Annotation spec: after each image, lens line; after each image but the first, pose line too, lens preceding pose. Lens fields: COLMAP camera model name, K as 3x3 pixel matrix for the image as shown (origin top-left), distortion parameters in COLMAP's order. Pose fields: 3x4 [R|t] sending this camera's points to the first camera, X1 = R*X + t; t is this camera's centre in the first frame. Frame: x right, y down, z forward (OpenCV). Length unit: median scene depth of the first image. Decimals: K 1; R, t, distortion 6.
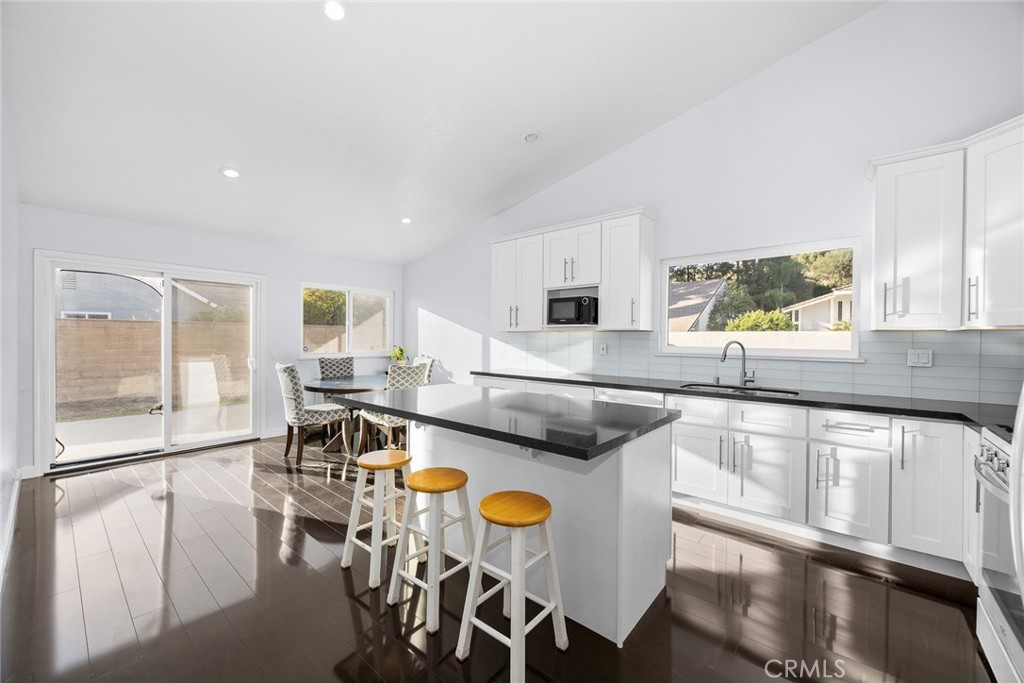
lens RADIAL K [[396.9, 0, 503.4], [0, 396.9, 341.7], [0, 0, 1]] dist [-0.004222, 0.000338]
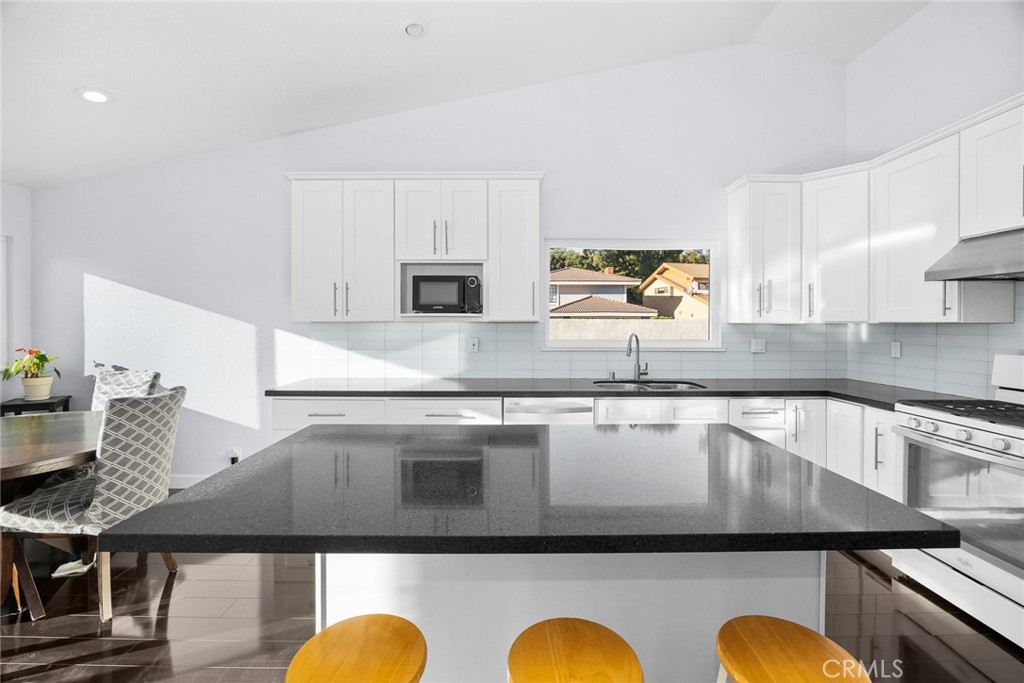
lens RADIAL K [[431.0, 0, 516.6], [0, 431.0, 327.0], [0, 0, 1]] dist [-0.015000, 0.000092]
pose [[0.747545, -0.013774, 0.664069, -0.246394], [0.010404, 0.999905, 0.009028, -0.022583], [-0.664130, 0.000160, 0.747617, 0.314073]]
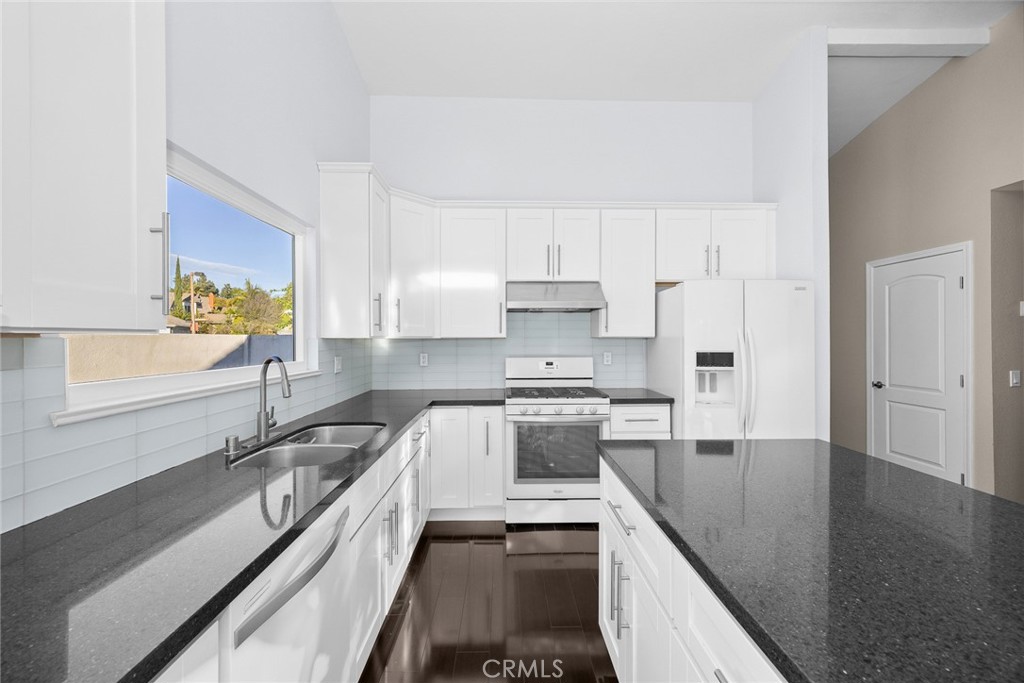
lens RADIAL K [[396.9, 0, 509.5], [0, 396.9, 343.3], [0, 0, 1]] dist [-0.004222, 0.000338]
pose [[-0.658286, -0.015956, 0.752599, -0.026007], [0.003482, 0.999700, 0.024241, -0.024450], [-0.752760, 0.018579, -0.658033, 0.835496]]
